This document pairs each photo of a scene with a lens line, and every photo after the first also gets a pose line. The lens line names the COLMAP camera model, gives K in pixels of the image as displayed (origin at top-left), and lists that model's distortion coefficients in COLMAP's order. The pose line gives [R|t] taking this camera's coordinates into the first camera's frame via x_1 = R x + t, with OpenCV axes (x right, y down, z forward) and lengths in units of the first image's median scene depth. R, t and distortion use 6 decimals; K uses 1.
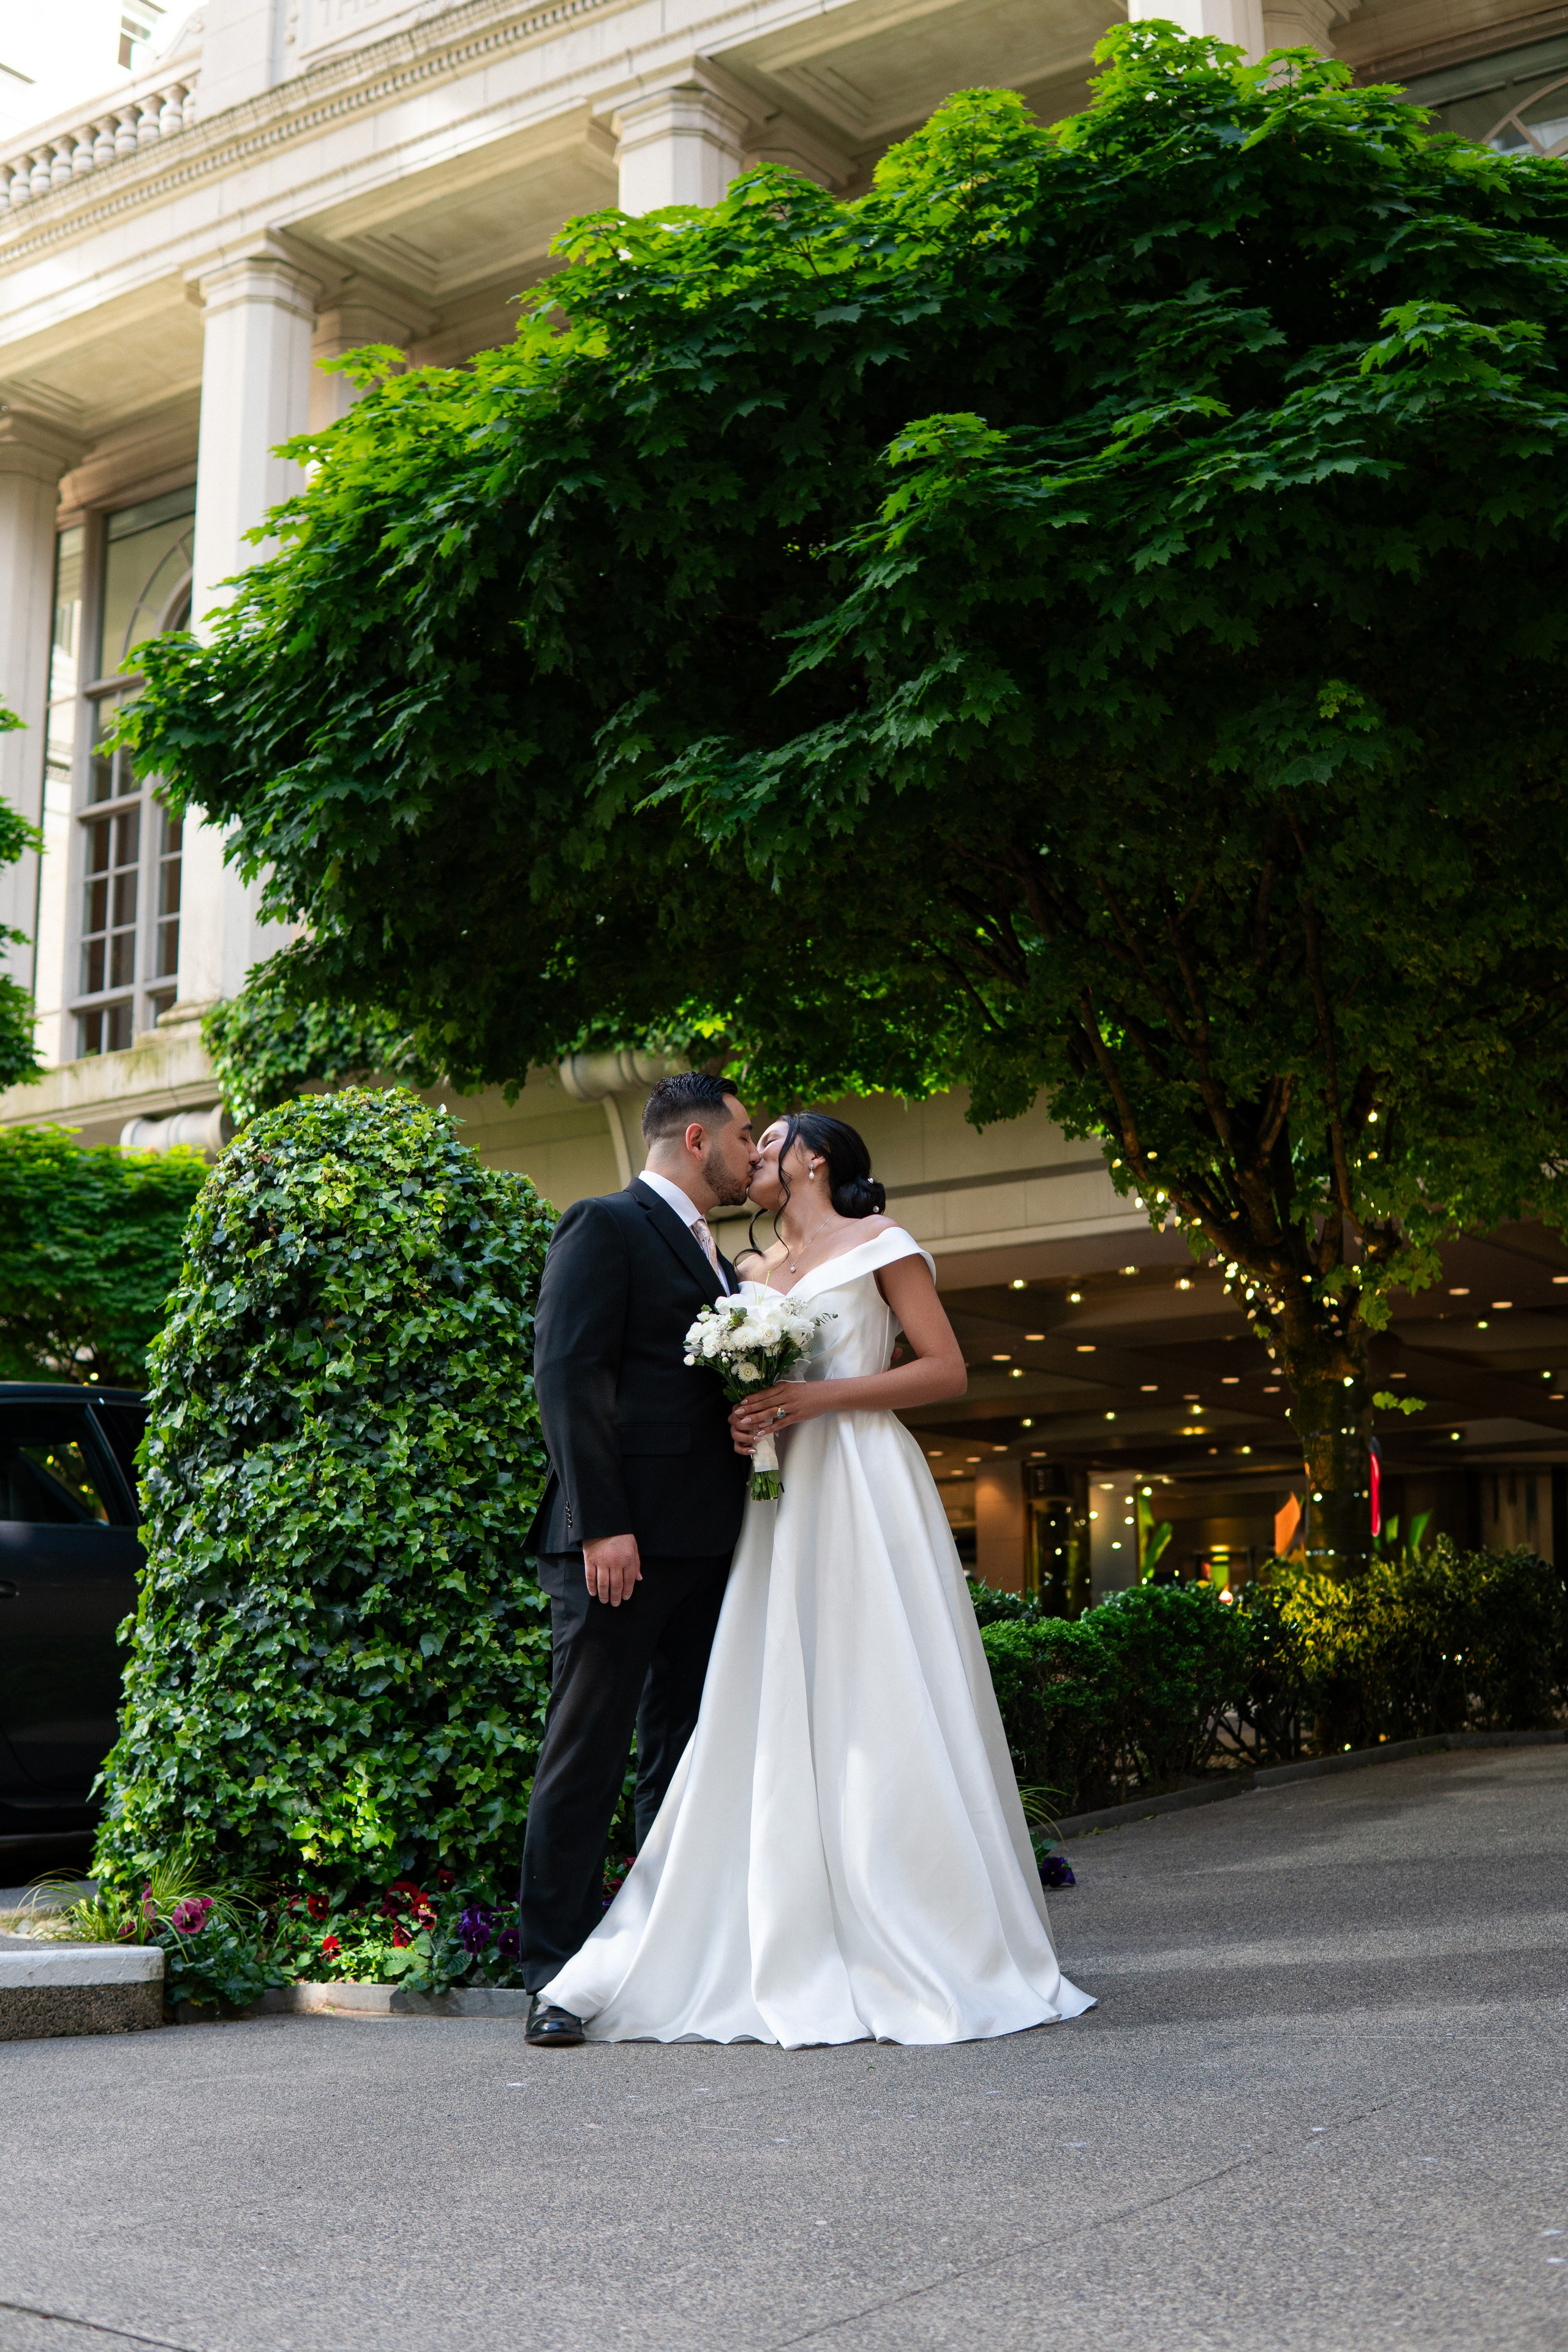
lens RADIAL K [[3118.3, 0, 790.1], [0, 3118.3, 1199.1], [0, 0, 1]] dist [-0.177586, -0.150223]
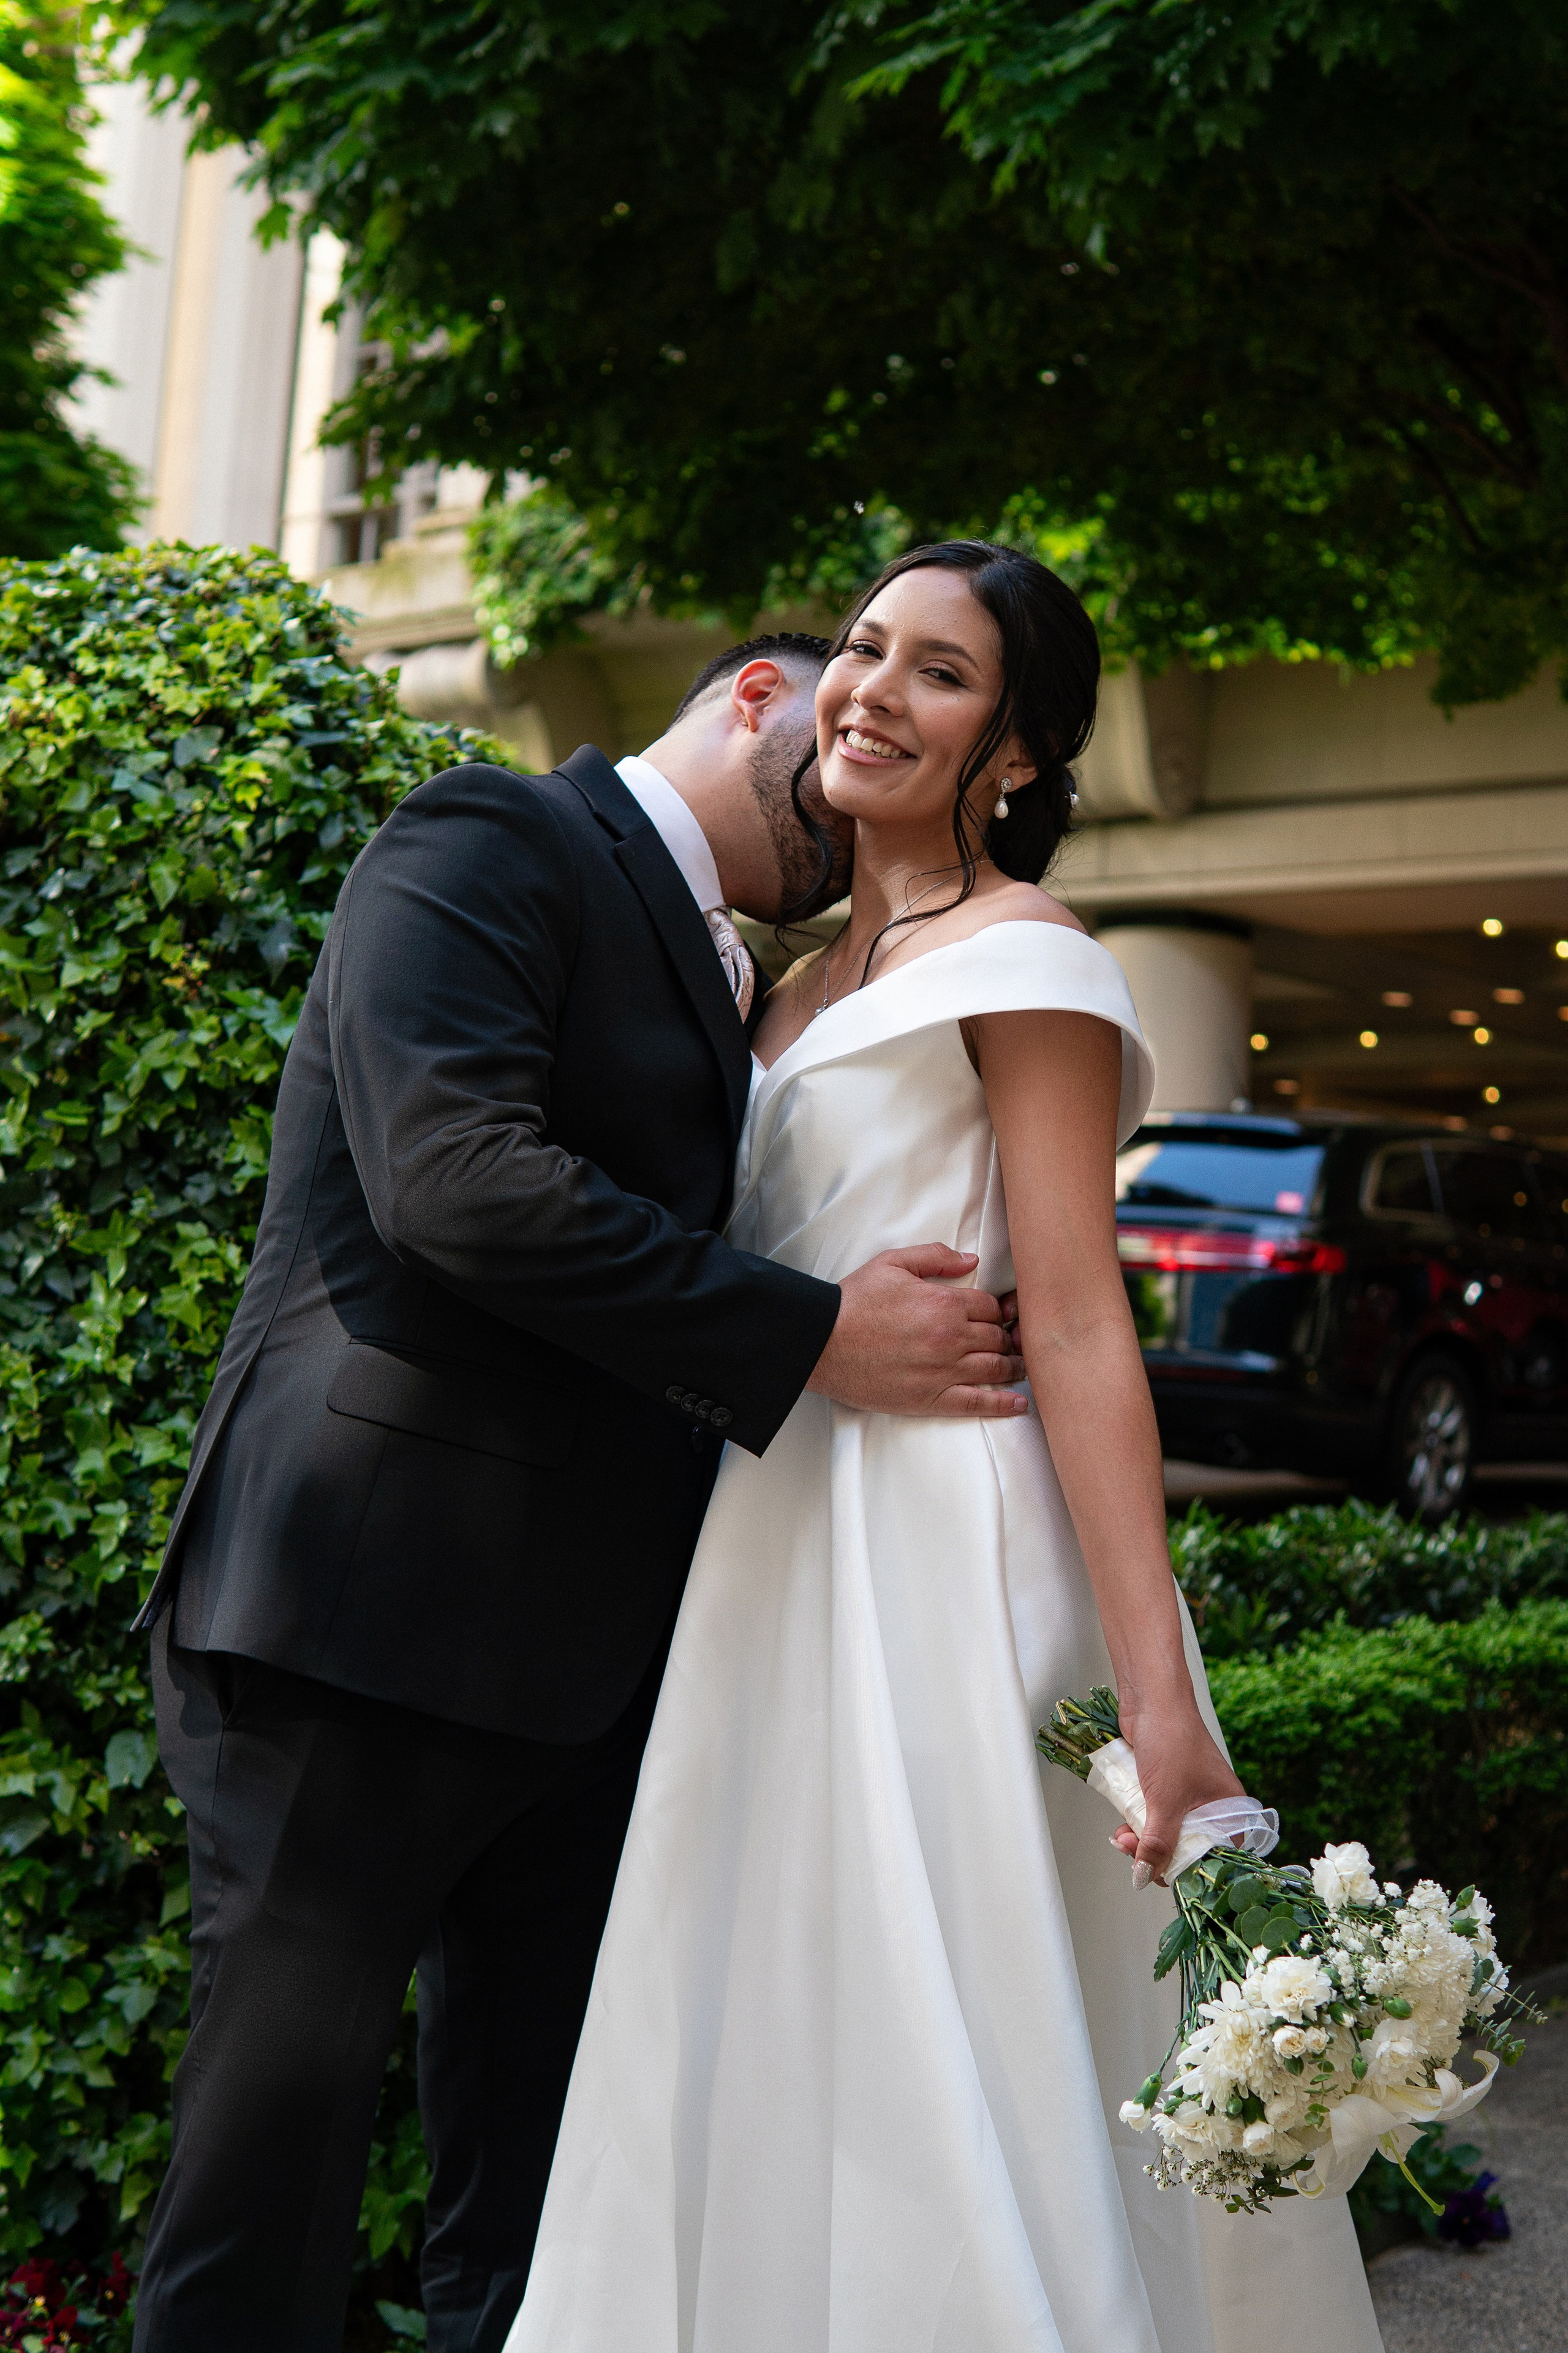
lens RADIAL K [[3474.1, 0, 876.1], [0, 3474.1, 1187.8], [0, 0, 1]] dist [-0.181920, -0.039787]
pose [[0.993045, 0.066382, -0.097236, 0.035591], [-0.054684, 0.991460, 0.118388, -0.005171], [0.104264, -0.112247, 0.988195, 0.506364]]
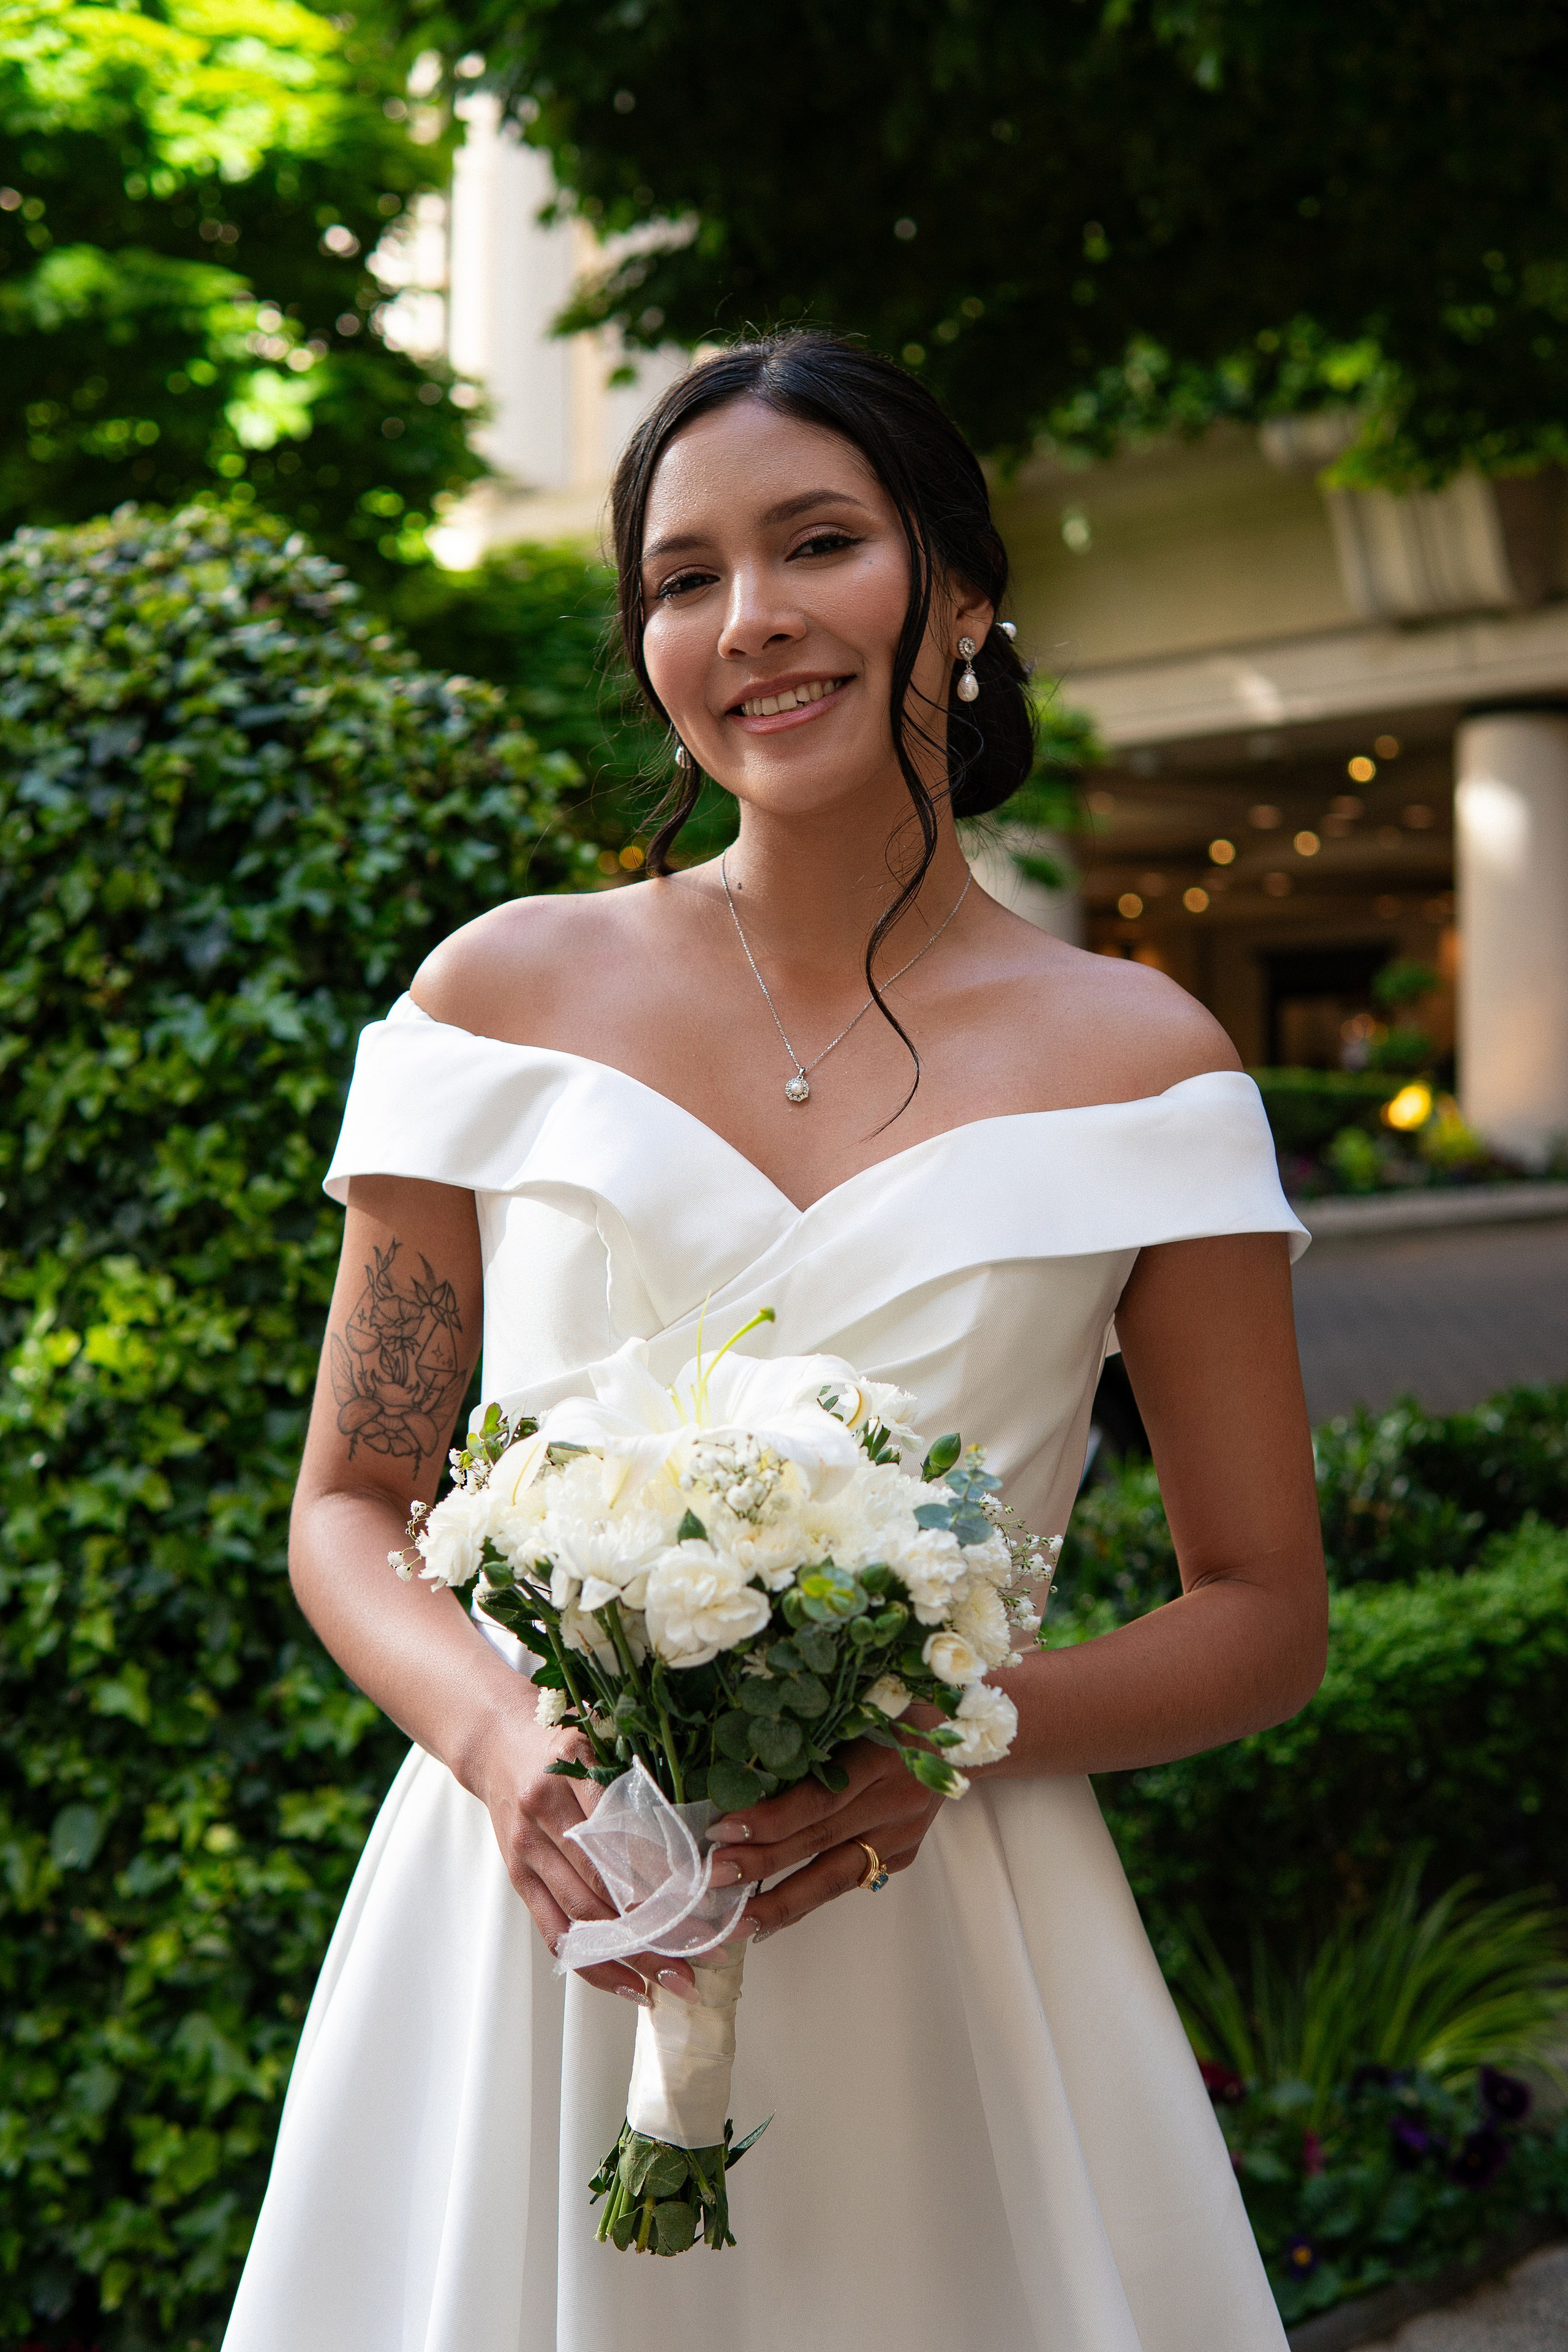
lens RADIAL K [[3132.2, 0, 784.0], [0, 3132.2, 1176.0], [0, 0, 1]] dist [-0.160258, -0.152412]
pose [[0.962802, 0.014335, -0.269826, 0.090502], [0.037405, 0.981907, 0.185634, -0.021848], [0.267605, -0.188822, 0.944846, 0.618550]]
